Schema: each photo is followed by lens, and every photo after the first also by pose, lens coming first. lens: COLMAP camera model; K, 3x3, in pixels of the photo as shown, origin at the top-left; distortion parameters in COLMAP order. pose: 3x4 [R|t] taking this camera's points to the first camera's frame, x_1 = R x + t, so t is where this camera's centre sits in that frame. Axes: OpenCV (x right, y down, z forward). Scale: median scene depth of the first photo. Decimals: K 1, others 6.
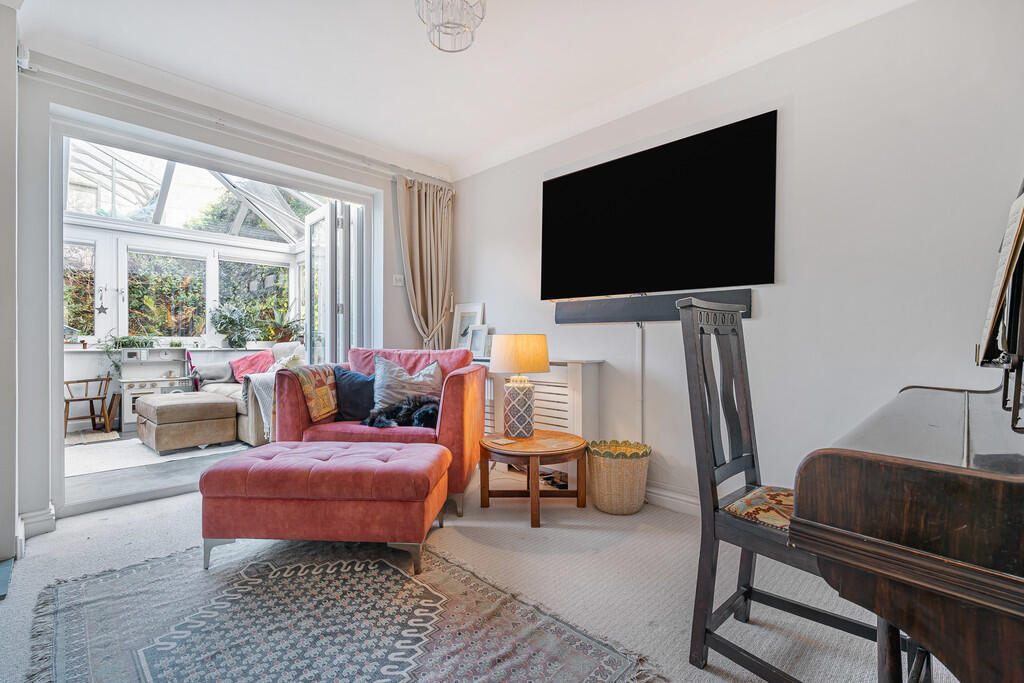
lens RADIAL K [[470.5, 0, 512.8], [0, 470.5, 345.4], [0, 0, 1]] dist [0.004397, -0.000738]
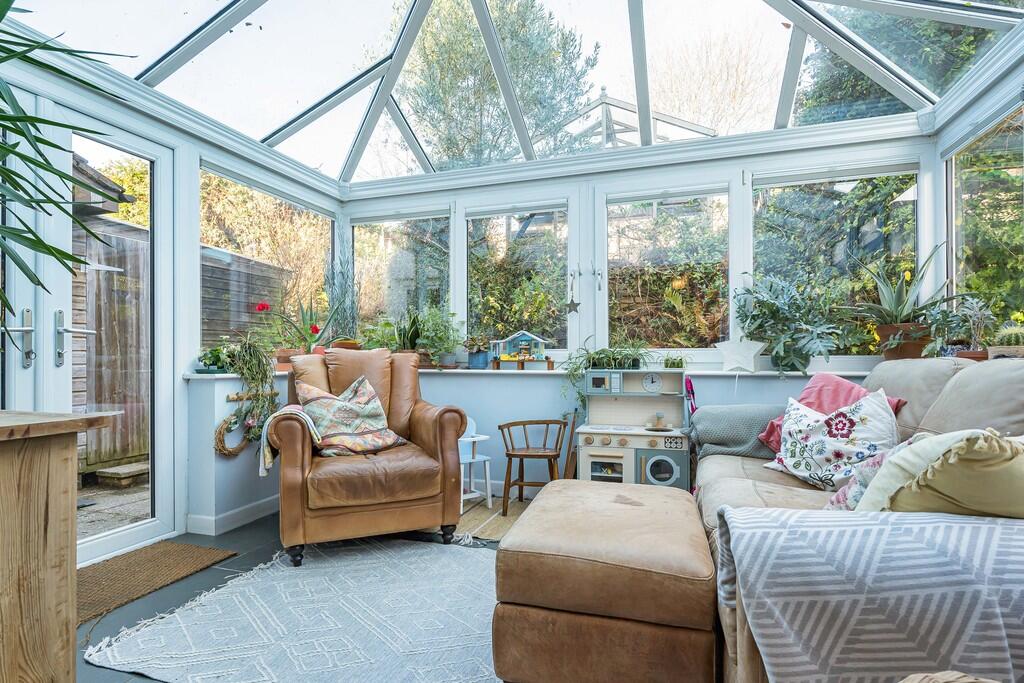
lens RADIAL K [[512.1, 0, 515.3], [0, 512.1, 352.0], [0, 0, 1]] dist [-0.007770, 0.002282]
pose [[0.452334, -0.011848, -0.891770, -0.280621], [-0.000459, 0.999909, -0.013518, -0.006729], [0.891849, 0.006523, 0.452287, 0.573110]]
